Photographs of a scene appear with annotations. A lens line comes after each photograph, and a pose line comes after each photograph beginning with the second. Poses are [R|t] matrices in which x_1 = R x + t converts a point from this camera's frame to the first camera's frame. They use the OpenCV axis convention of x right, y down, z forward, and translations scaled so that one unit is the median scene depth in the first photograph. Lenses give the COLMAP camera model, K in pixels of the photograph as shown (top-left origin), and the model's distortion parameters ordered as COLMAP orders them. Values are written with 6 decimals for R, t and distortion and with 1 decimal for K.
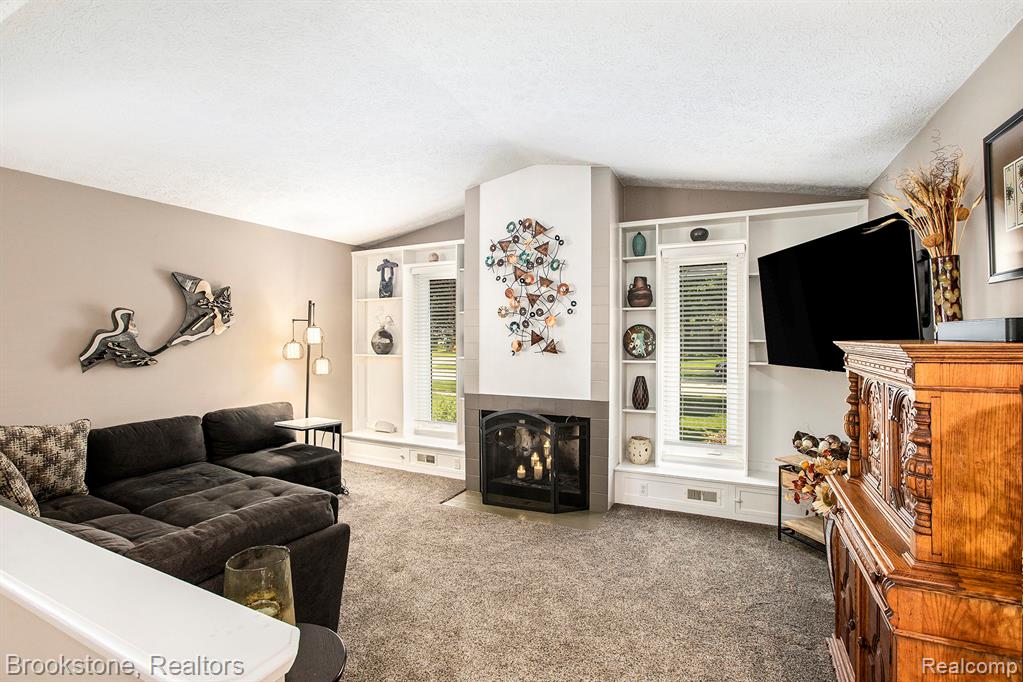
lens RADIAL K [[479.4, 0, 504.4], [0, 479.4, 332.2], [0, 0, 1]] dist [-0.059047, 0.019074]
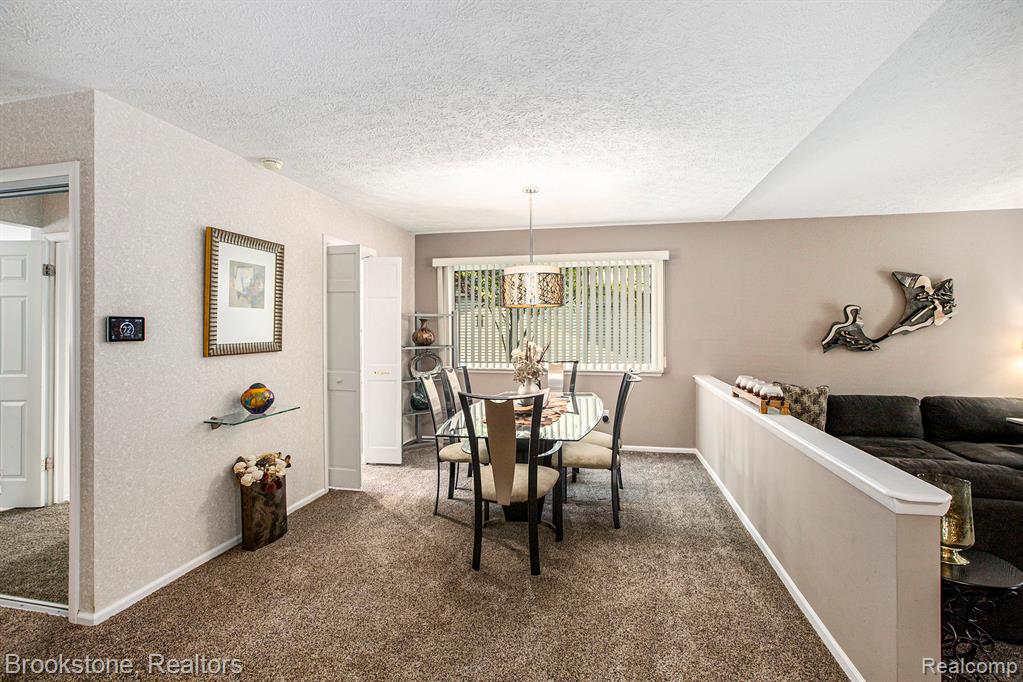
lens RADIAL K [[479.4, 0, 504.4], [0, 479.4, 332.2], [0, 0, 1]] dist [-0.059047, 0.019074]
pose [[0.245119, 0.010252, -0.969439, 0.164976], [0.009714, 0.999868, 0.013030, -0.002148], [0.969444, -0.012611, 0.244987, -0.211293]]
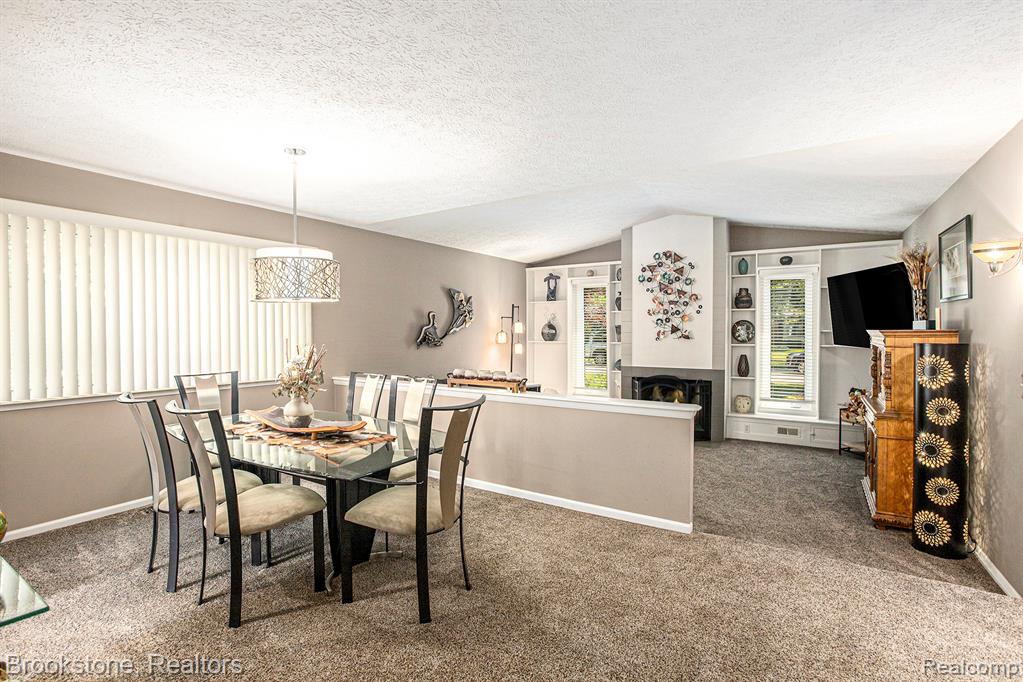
lens RADIAL K [[479.4, 0, 504.4], [0, 479.4, 332.2], [0, 0, 1]] dist [-0.059047, 0.019074]
pose [[0.993342, 0.000607, -0.115197, -0.303484], [0.001213, 0.999876, 0.015721, -0.002682], [0.115192, -0.015756, 0.993218, -0.584847]]
